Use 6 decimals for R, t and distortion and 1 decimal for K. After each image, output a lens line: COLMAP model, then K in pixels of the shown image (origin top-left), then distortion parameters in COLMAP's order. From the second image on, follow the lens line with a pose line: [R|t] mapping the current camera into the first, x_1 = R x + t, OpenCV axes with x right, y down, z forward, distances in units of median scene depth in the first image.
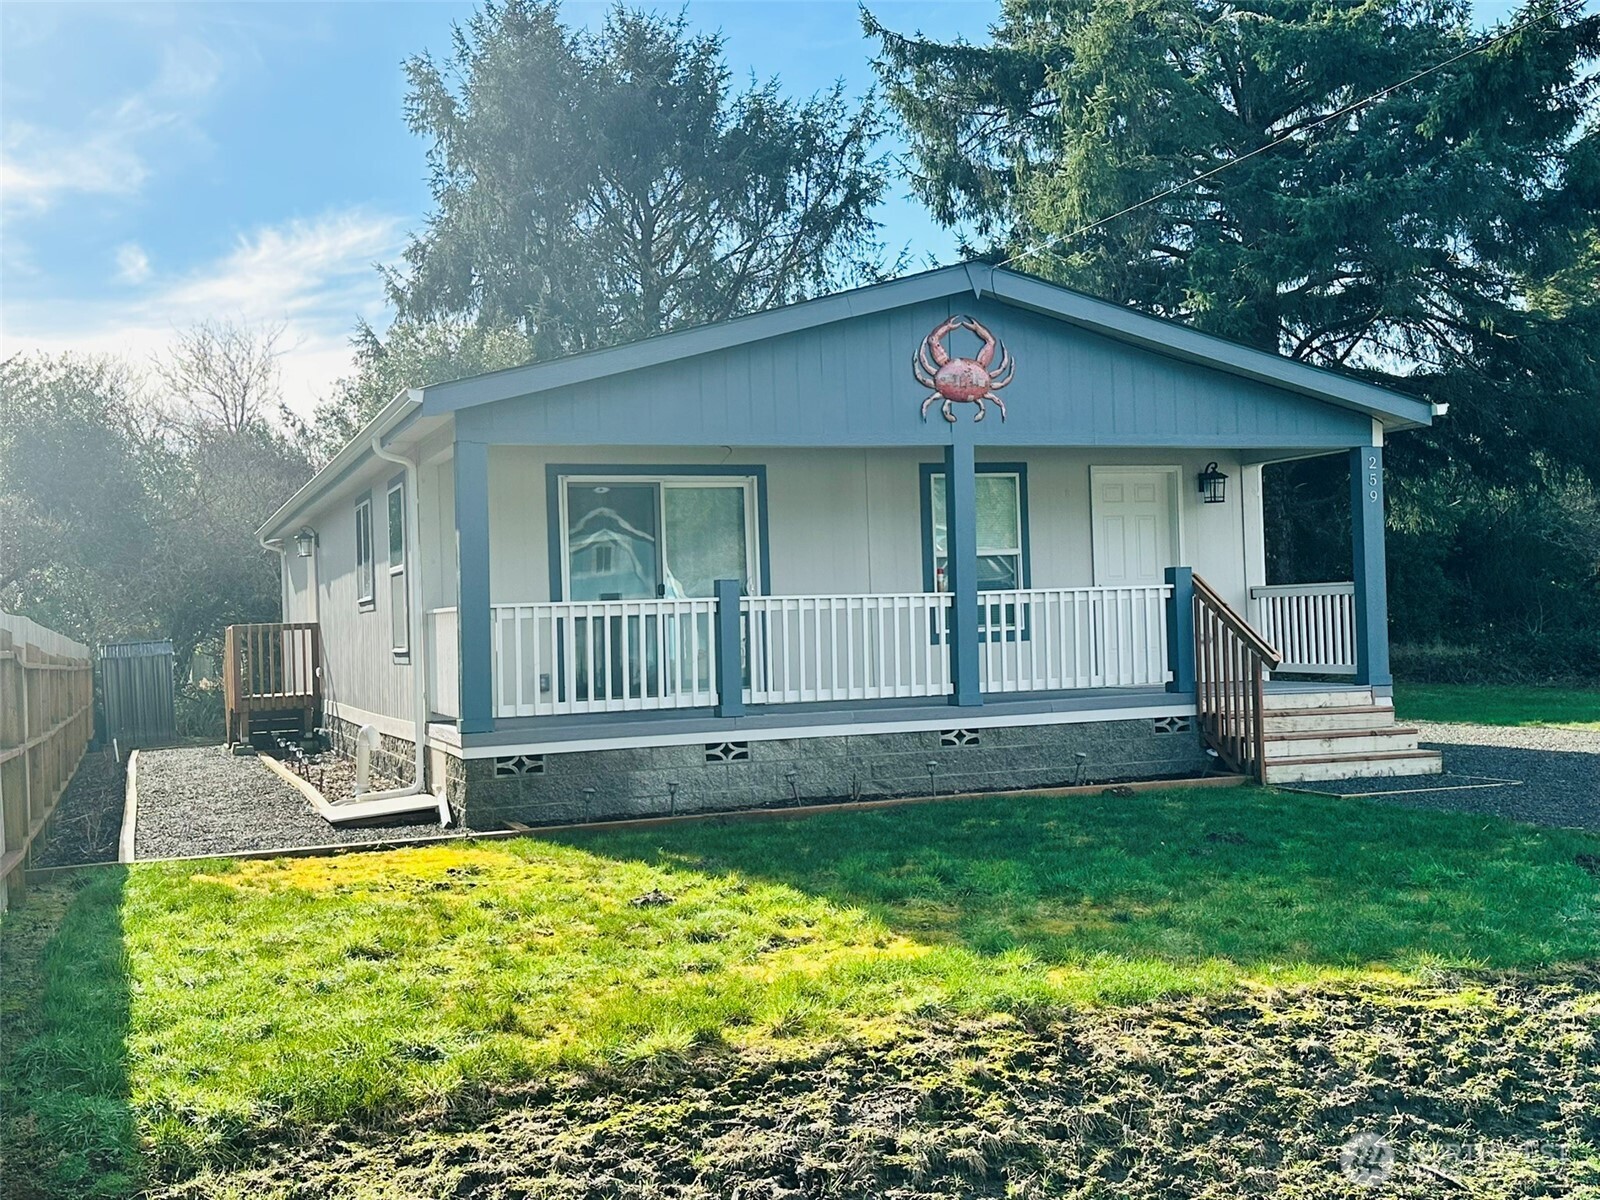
lens RADIAL K [[1716.2, 0, 780.9], [0, 1716.2, 582.6], [0, 0, 1]] dist [0.182463, -0.297934]
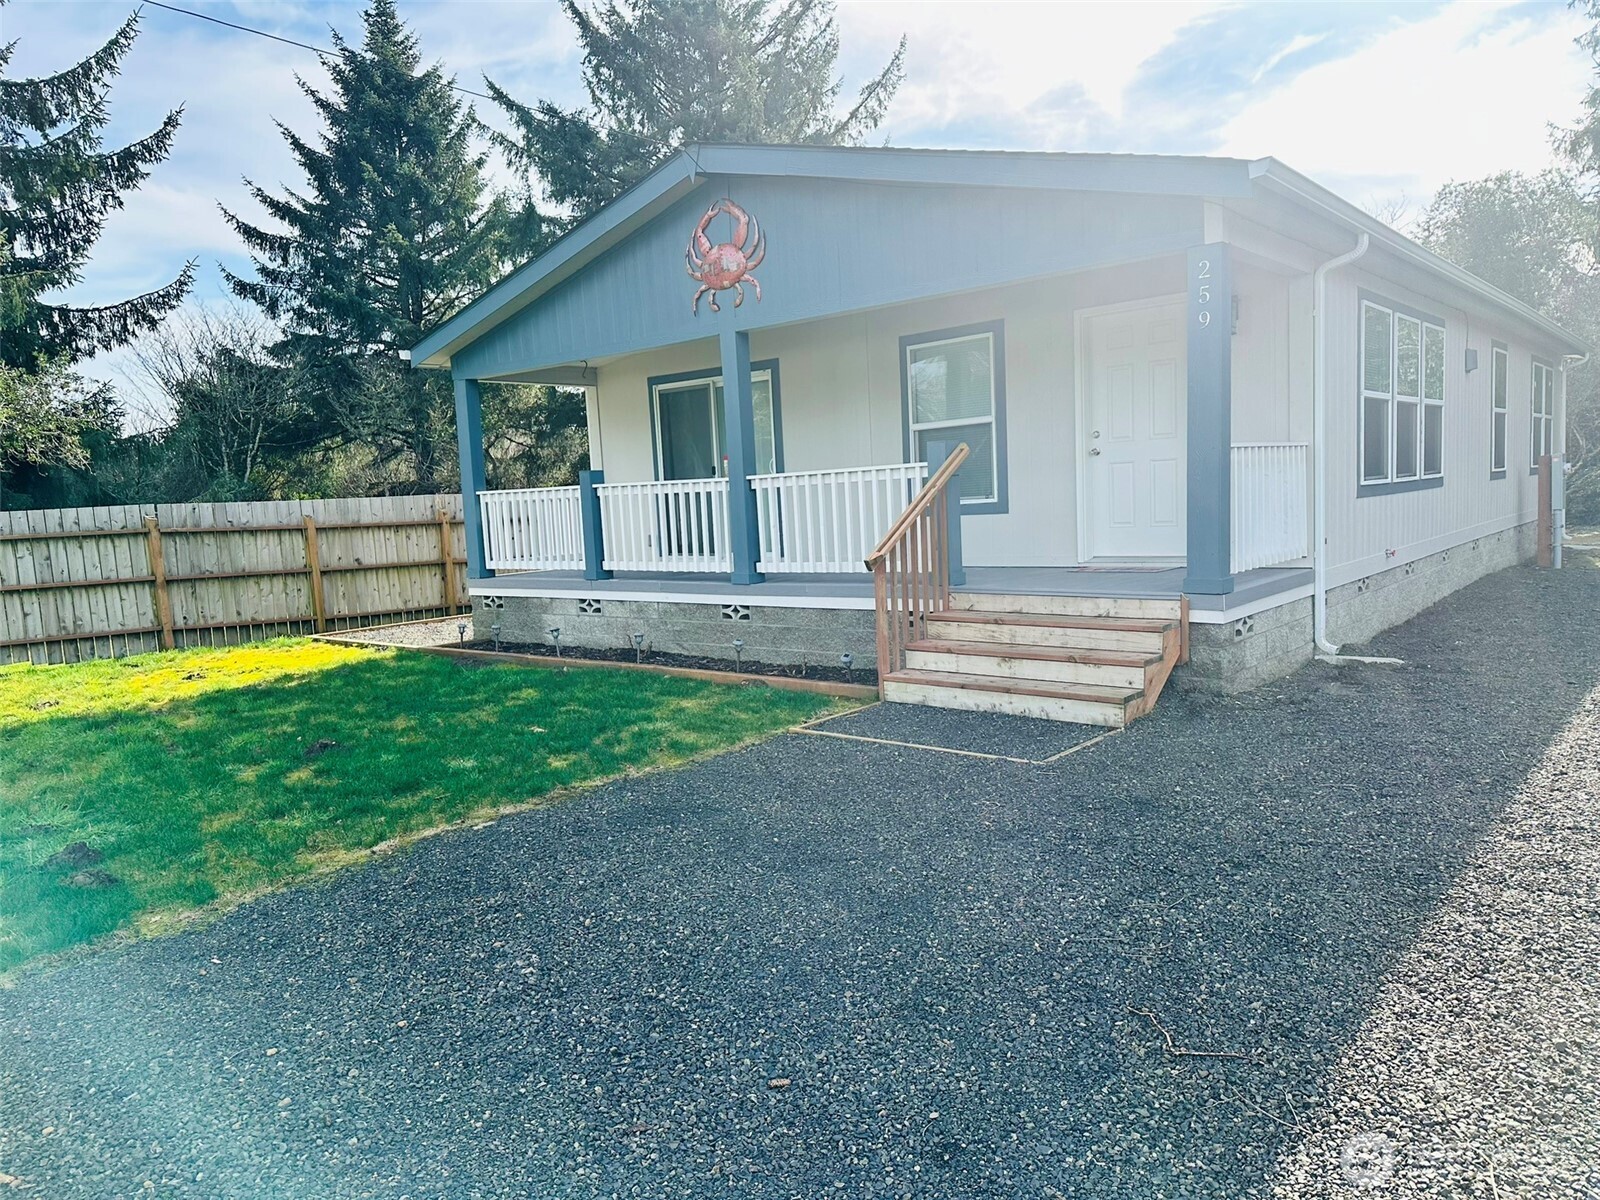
lens RADIAL K [[1096.1, 0, 800.0], [0, 1096.1, 600.0], [0, 0, 1]] dist [0.041493, 0.000040]
pose [[0.493891, 0.092226, -0.864619, 0.679756], [0.051087, 0.989564, 0.134736, -0.006950], [0.868022, -0.110715, 0.484025, 0.674592]]
